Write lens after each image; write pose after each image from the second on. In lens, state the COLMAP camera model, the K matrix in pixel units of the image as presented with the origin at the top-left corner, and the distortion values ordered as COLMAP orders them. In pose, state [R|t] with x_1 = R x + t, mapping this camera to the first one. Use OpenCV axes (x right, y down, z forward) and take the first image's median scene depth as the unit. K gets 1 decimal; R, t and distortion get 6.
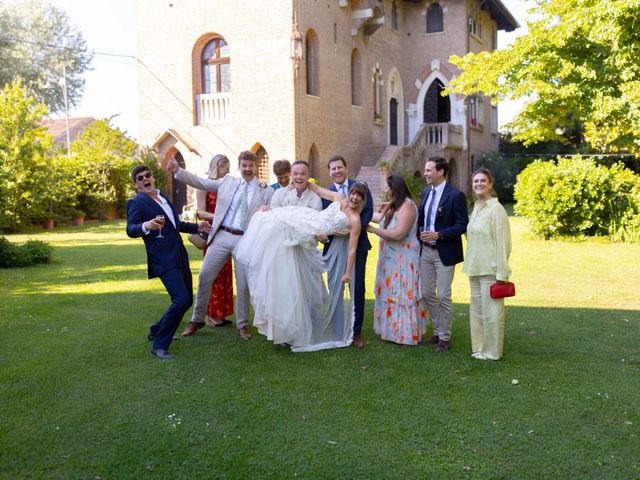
lens RADIAL K [[679.0, 0, 320.0], [0, 679.0, 240.0], [0, 0, 1]] dist [-0.004078, -0.010362]
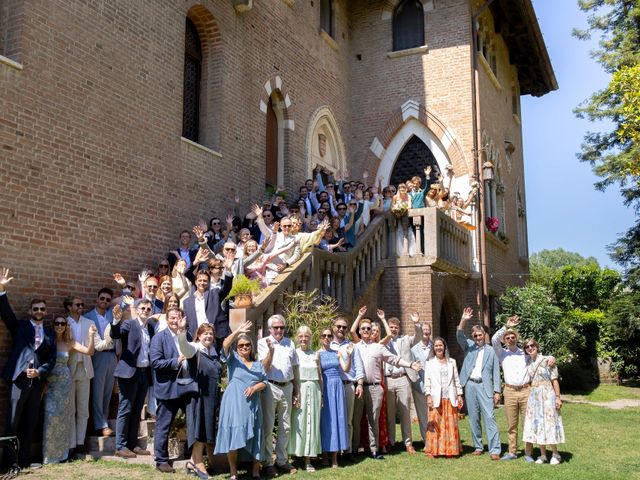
lens RADIAL K [[677.7, 0, 325.7], [0, 677.7, 253.8], [0, 0, 1]] dist [-0.003650, -0.015302]
pose [[0.999734, 0.019116, 0.012882, 0.103515], [-0.015822, 0.975461, -0.219604, -0.045126], [-0.016764, 0.219342, 0.975504, 0.540454]]
